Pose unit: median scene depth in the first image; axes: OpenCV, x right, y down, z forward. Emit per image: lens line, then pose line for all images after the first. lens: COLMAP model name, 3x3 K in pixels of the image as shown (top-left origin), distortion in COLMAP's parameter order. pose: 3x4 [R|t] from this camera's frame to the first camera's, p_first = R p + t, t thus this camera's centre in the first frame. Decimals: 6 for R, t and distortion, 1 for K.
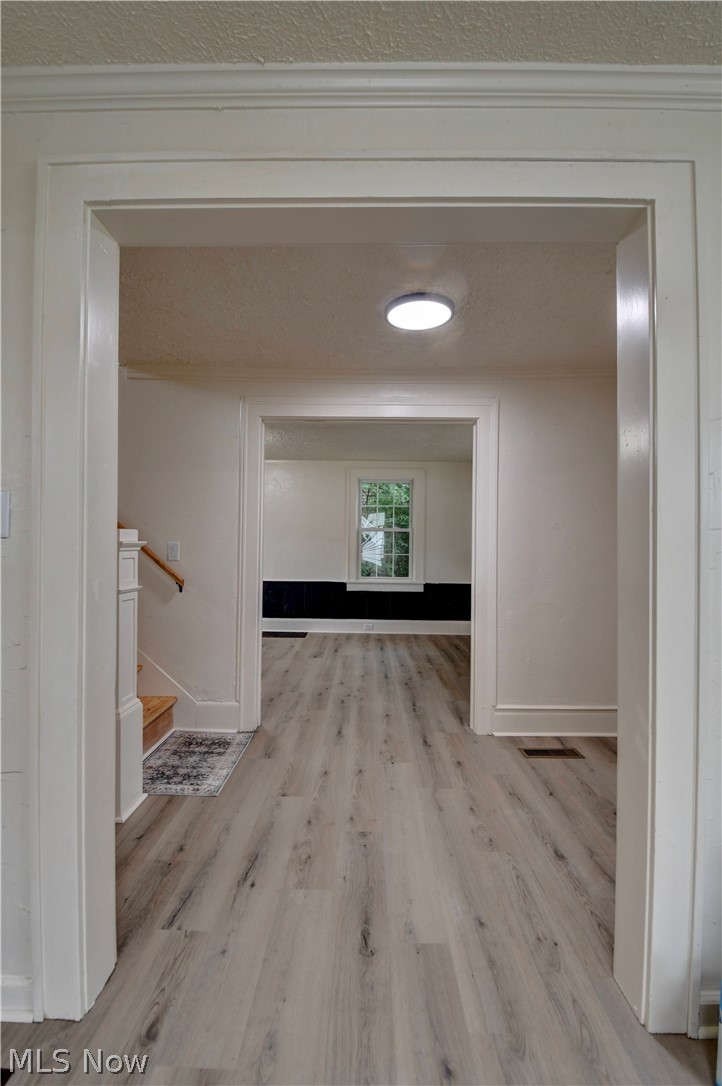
lens RADIAL K [[475.9, 0, 364.8], [0, 475.9, 543.2], [0, 0, 1]] dist [0.000898, -0.013305]
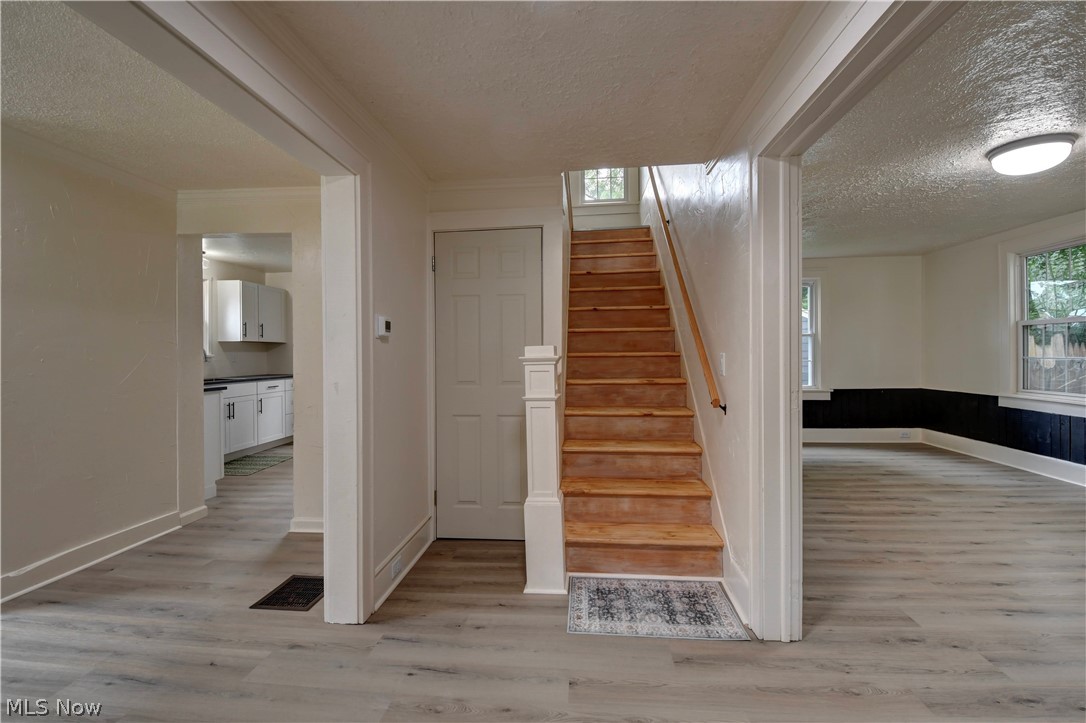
lens RADIAL K [[475.9, 0, 541.3], [0, 475.9, 355.1], [0, 0, 1]] dist [0.000898, -0.013305]
pose [[-0.086471, -0.008398, -0.996219, 0.352522], [0.019170, 0.999765, -0.010092, 0.003427], [0.996070, -0.019970, -0.086289, 0.601053]]
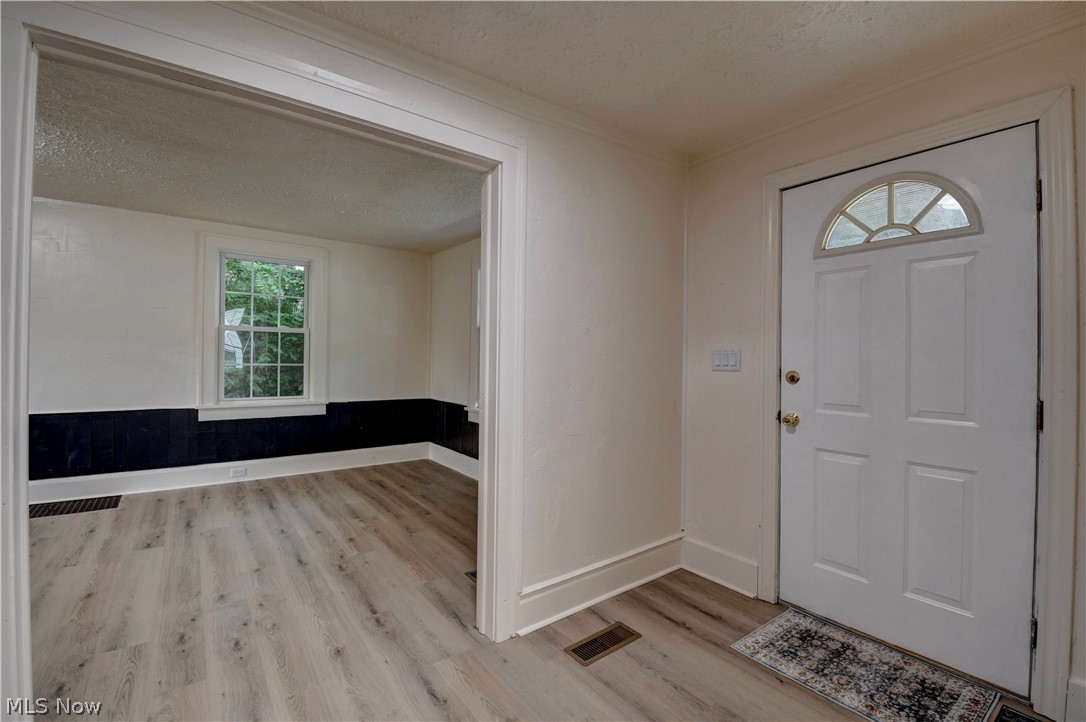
lens RADIAL K [[475.9, 0, 544.0], [0, 475.9, 356.3], [0, 0, 1]] dist [0.000898, -0.013305]
pose [[0.799924, -0.001783, 0.600098, -0.084129], [-0.008842, 0.999852, 0.014757, -0.003734], [-0.600036, -0.017111, 0.799790, 0.349790]]
